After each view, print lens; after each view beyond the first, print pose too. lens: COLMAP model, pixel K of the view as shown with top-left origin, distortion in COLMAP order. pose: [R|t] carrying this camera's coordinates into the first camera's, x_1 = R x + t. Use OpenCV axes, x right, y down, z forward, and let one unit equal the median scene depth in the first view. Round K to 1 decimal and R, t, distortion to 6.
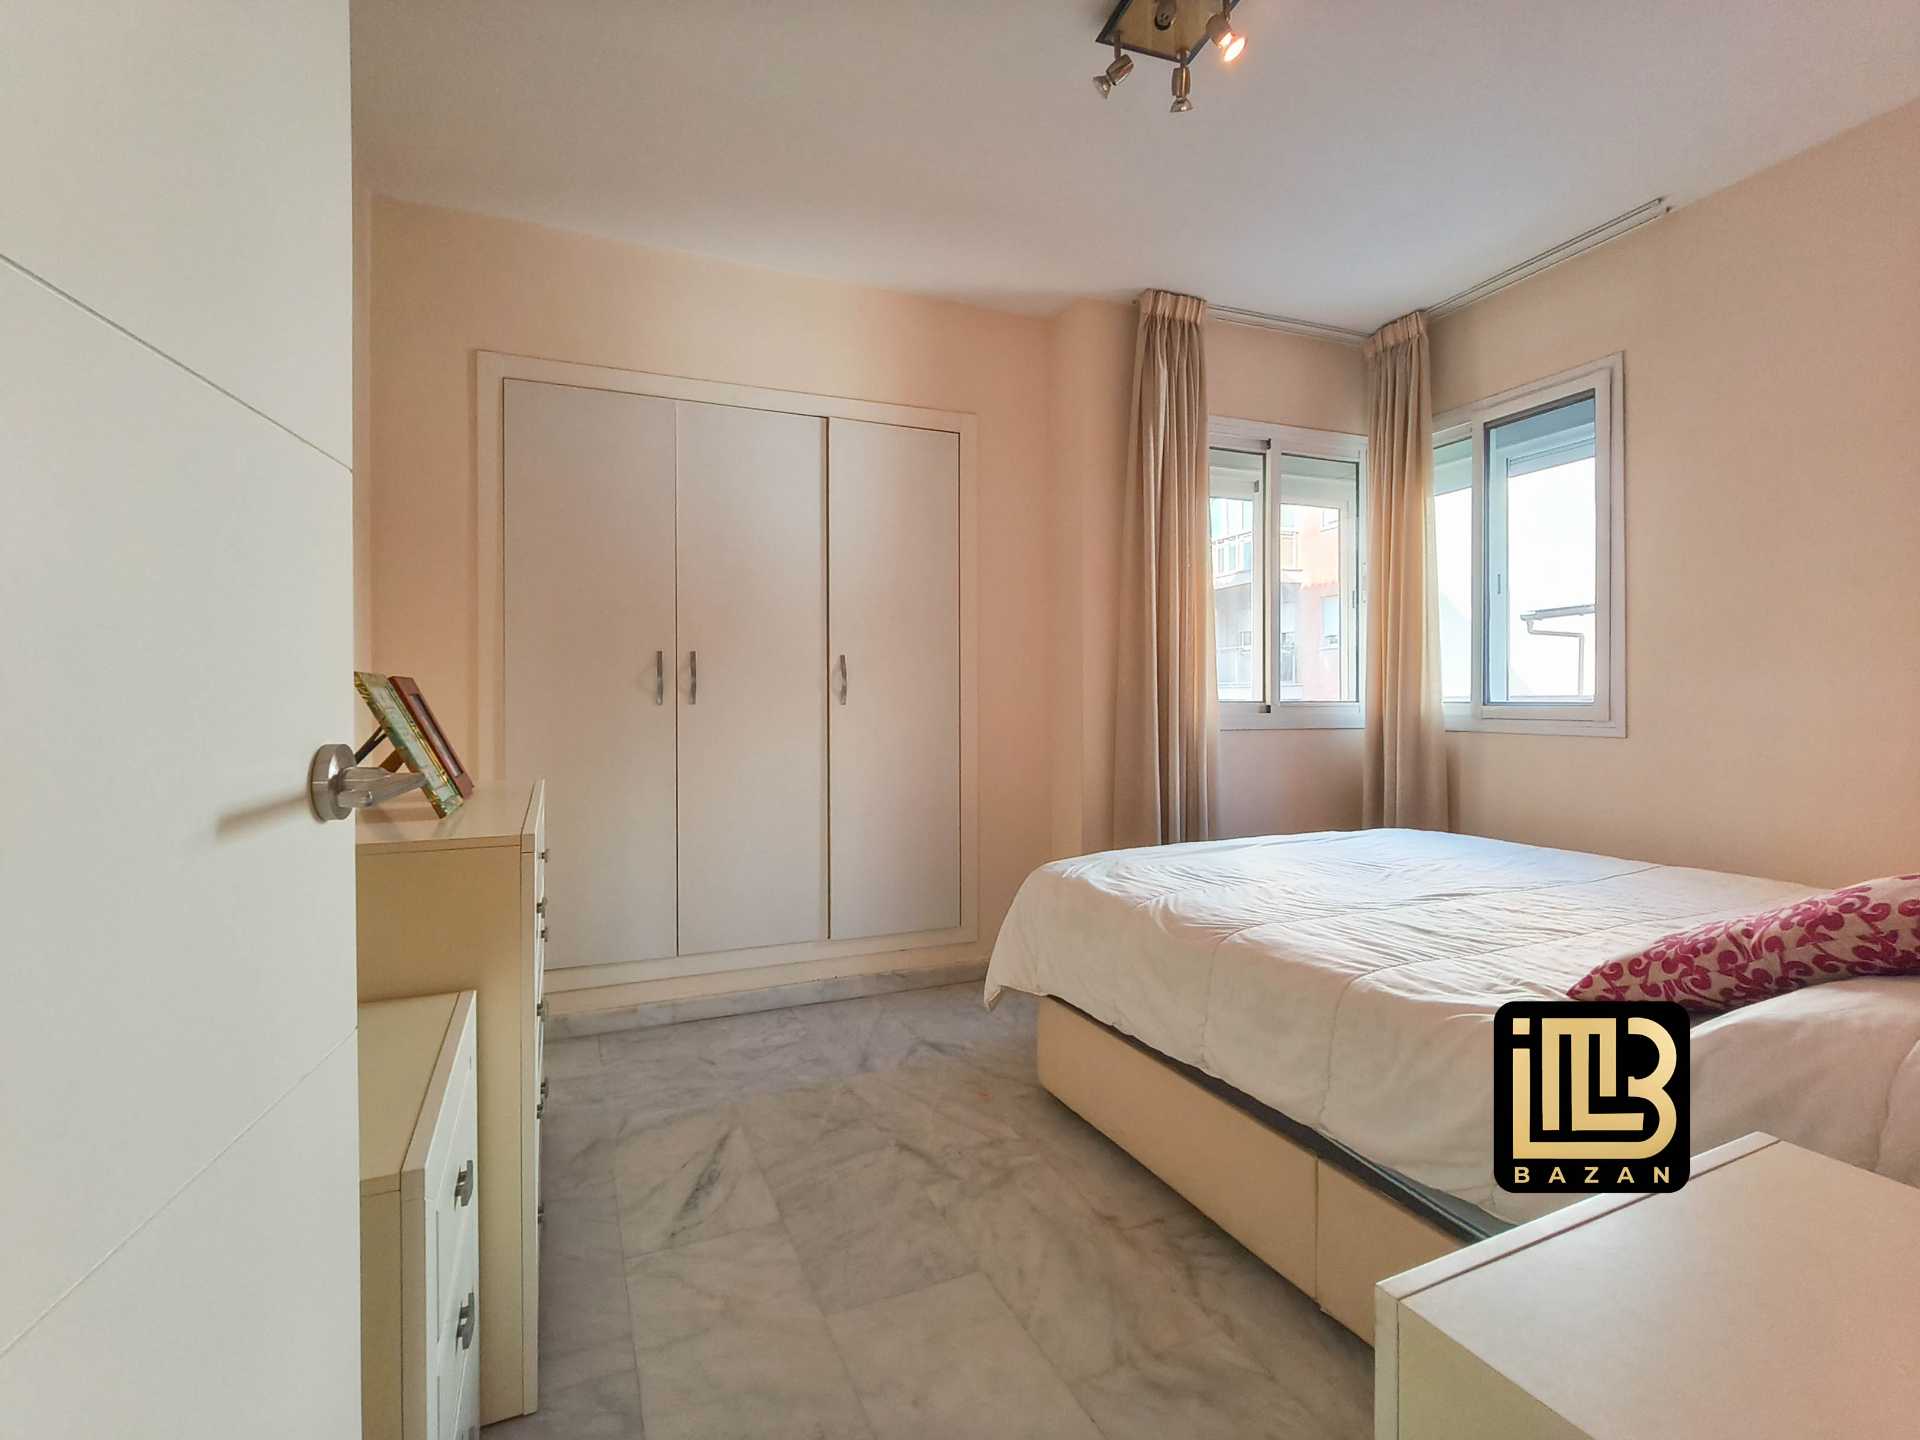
lens RADIAL K [[892.8, 0, 951.6], [0, 892.8, 701.5], [0, 0, 1]] dist [-0.000633, -0.001043]
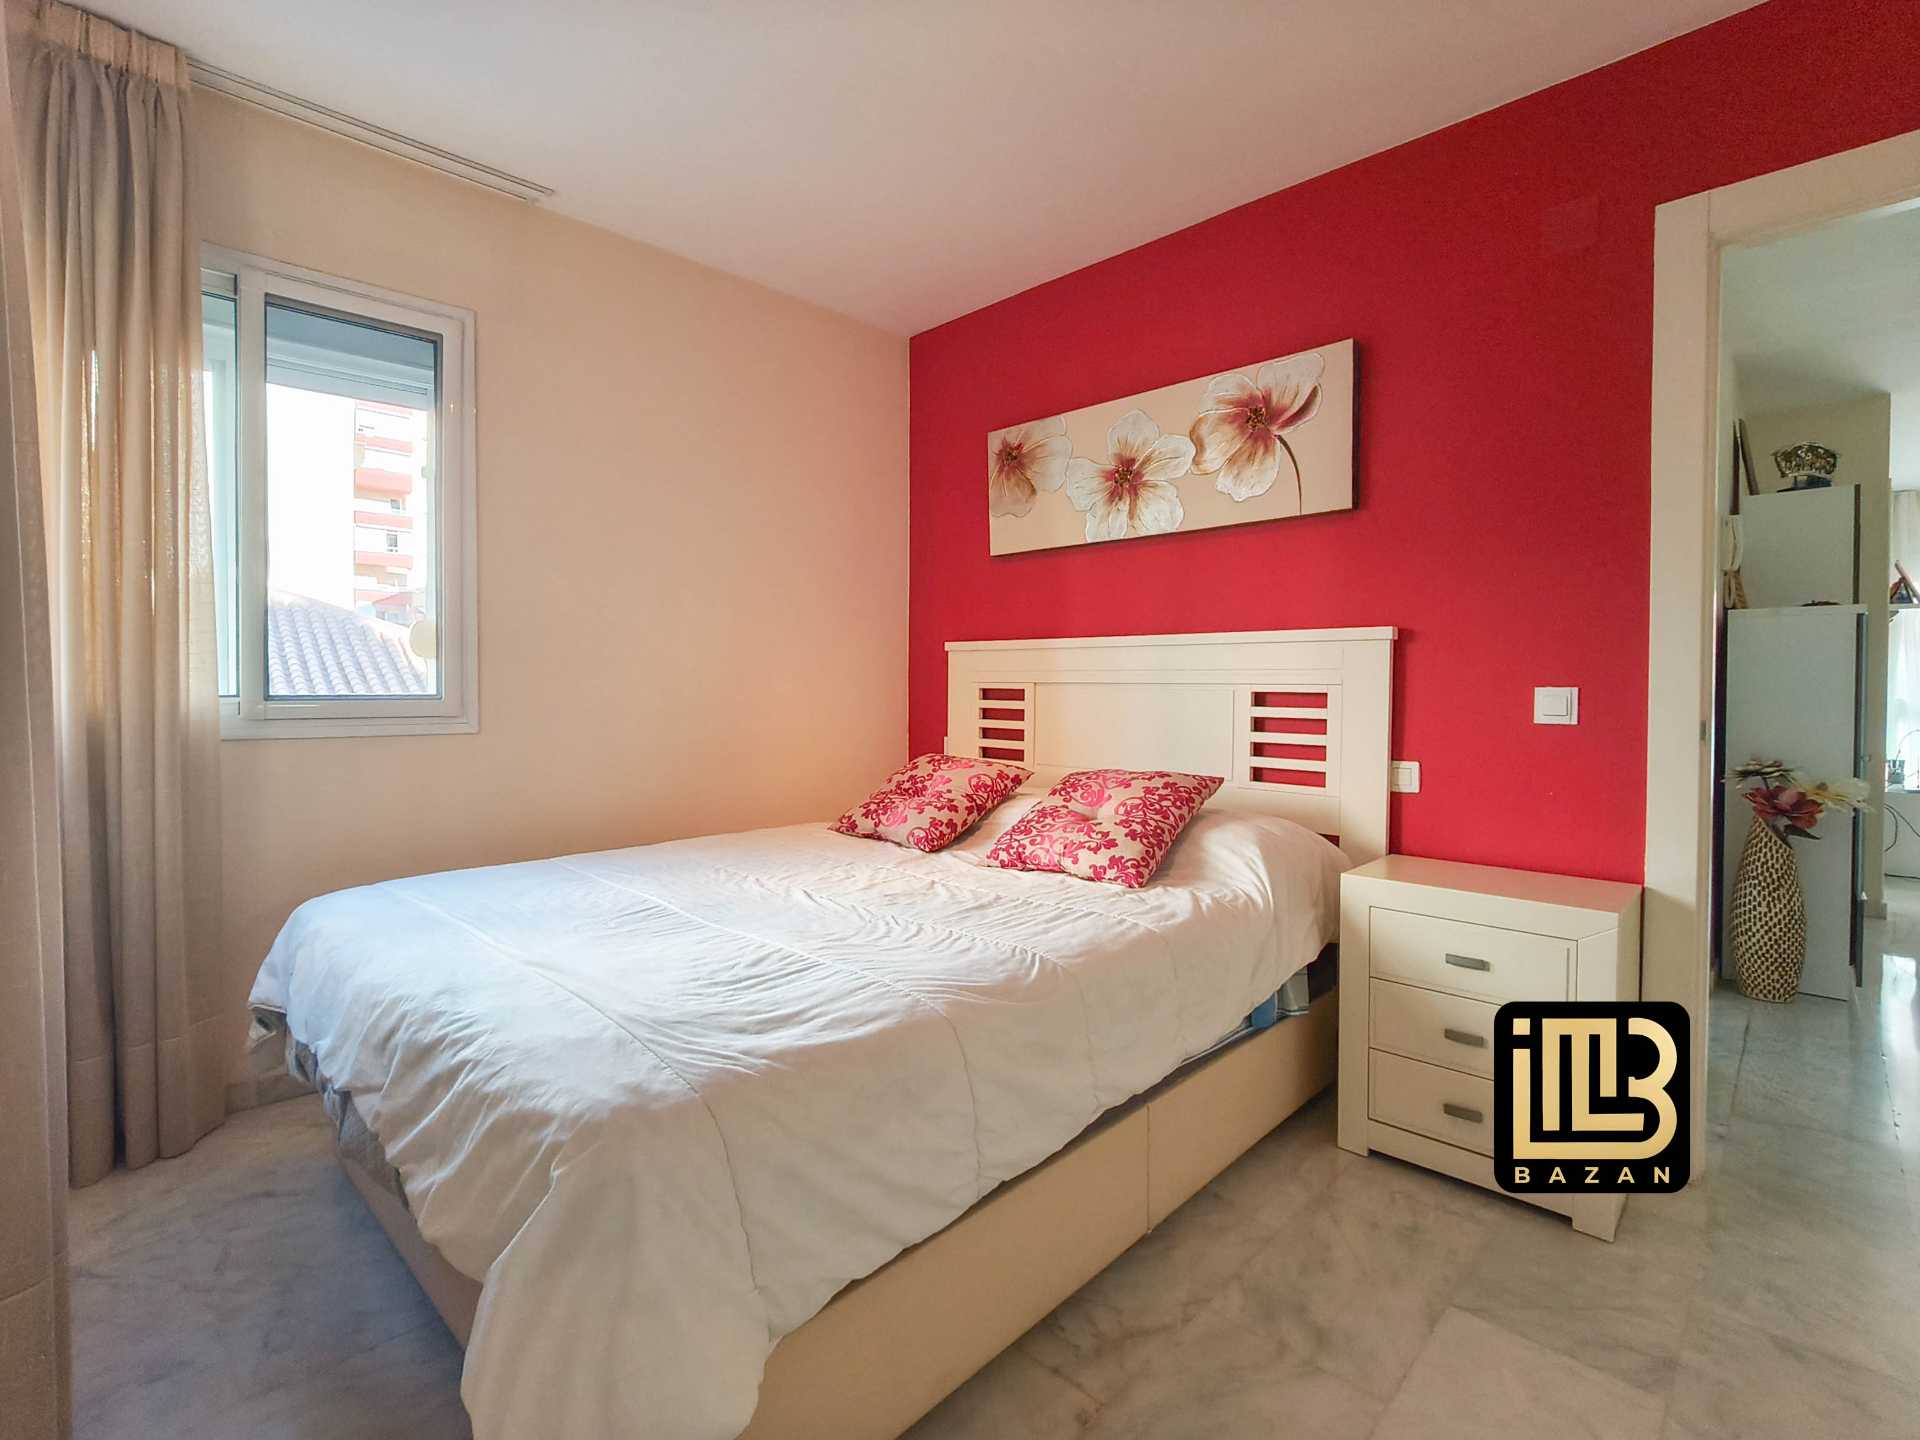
lens RADIAL K [[892.8, 0, 955.4], [0, 892.8, 705.6], [0, 0, 1]] dist [-0.000633, -0.001043]
pose [[-0.378946, -0.014397, 0.925307, -0.385528], [0.001619, 0.999867, 0.016220, -0.004207], [-0.925417, 0.007645, -0.378872, 1.202215]]
